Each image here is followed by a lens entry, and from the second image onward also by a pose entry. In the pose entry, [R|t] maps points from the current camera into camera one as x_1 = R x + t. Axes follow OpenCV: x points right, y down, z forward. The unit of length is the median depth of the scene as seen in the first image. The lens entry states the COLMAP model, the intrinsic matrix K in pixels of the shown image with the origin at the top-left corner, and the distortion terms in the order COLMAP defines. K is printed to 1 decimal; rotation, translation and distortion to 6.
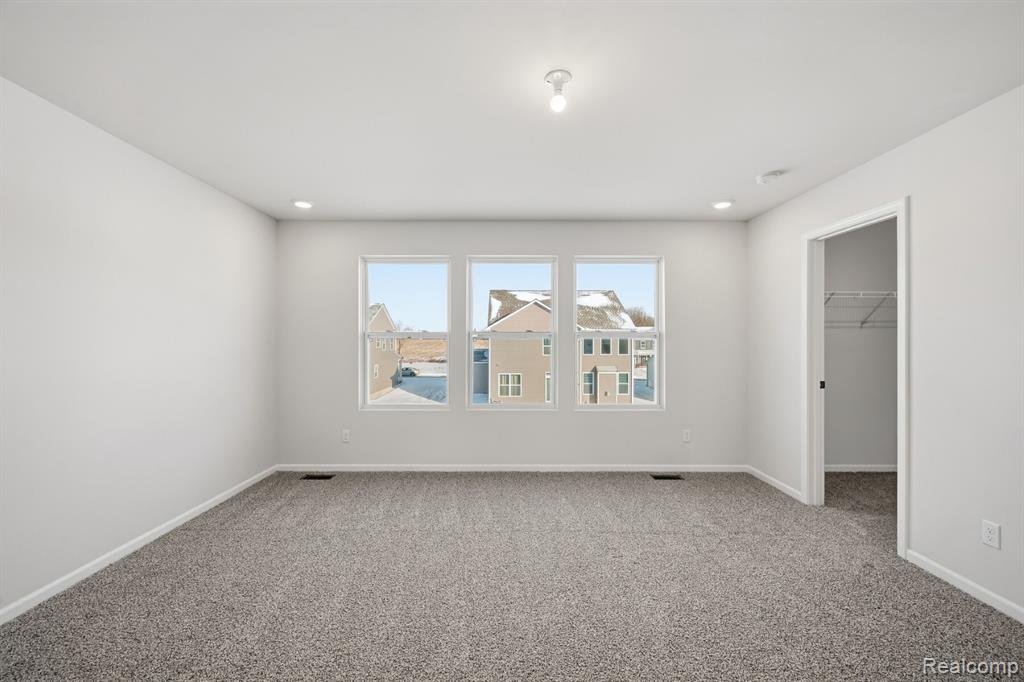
lens RADIAL K [[402.4, 0, 511.4], [0, 402.4, 341.2], [0, 0, 1]] dist [0.001536, -0.001471]
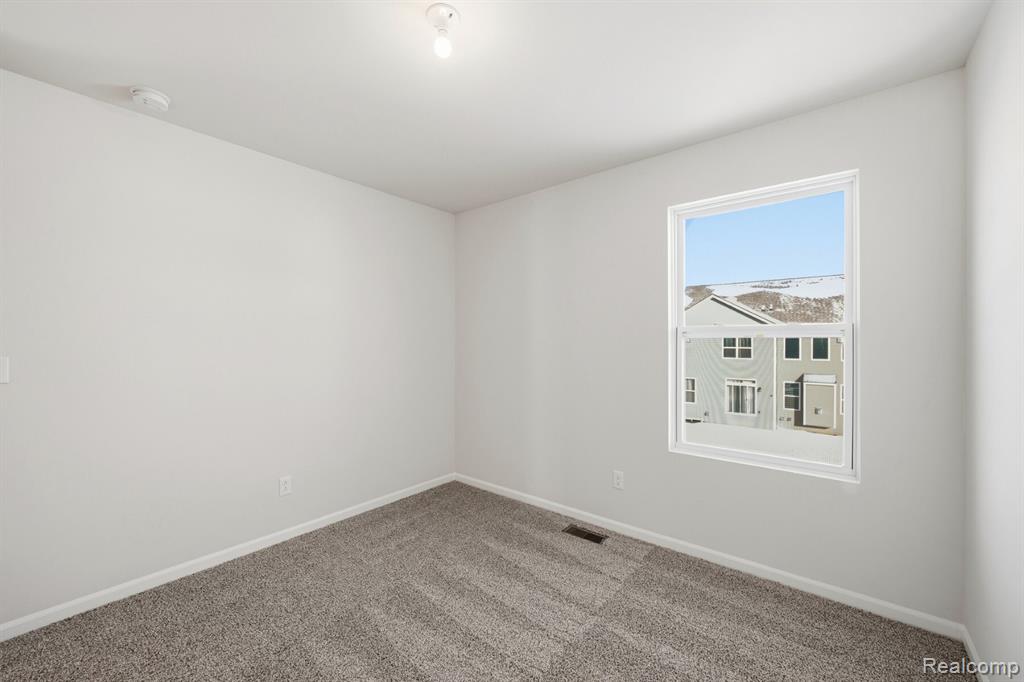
lens RADIAL K [[402.4, 0, 522.9], [0, 402.4, 340.1], [0, 0, 1]] dist [0.001536, -0.001471]
pose [[0.780912, 0.001246, -0.624640, 0.362806], [-0.003515, 0.999991, -0.002400, -0.000646], [0.624631, 0.004070, 0.780909, 0.076059]]
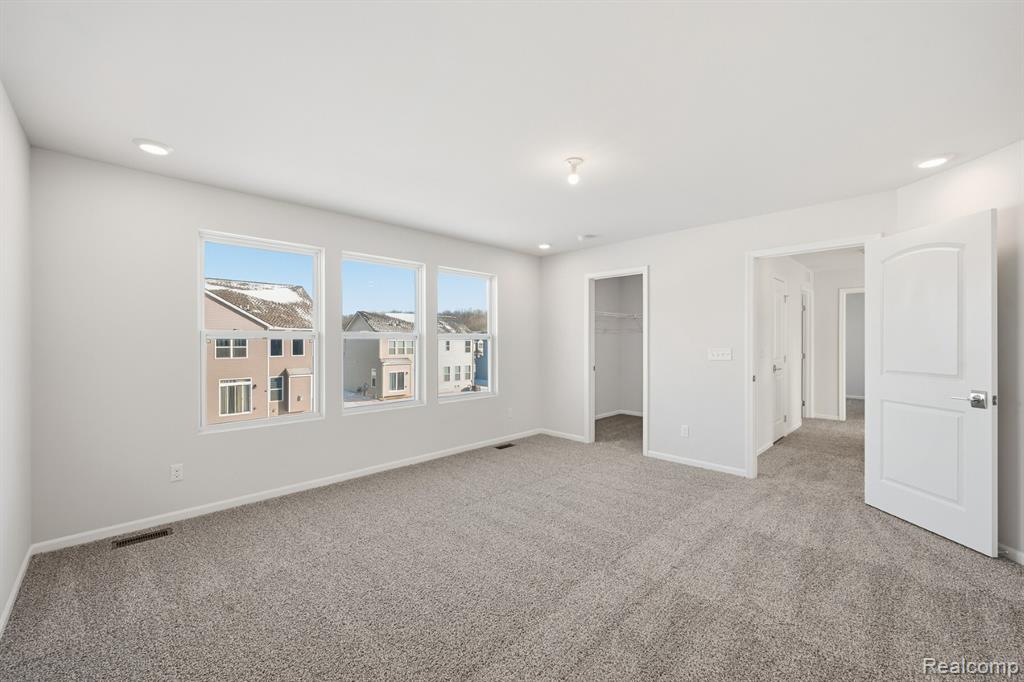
lens RADIAL K [[402.4, 0, 509.9], [0, 402.4, 341.7], [0, 0, 1]] dist [0.001536, -0.001471]
pose [[0.718107, -0.003509, 0.695924, -0.075322], [0.002359, 0.999994, 0.002608, -0.000571], [-0.695929, -0.000231, 0.718111, 0.008015]]
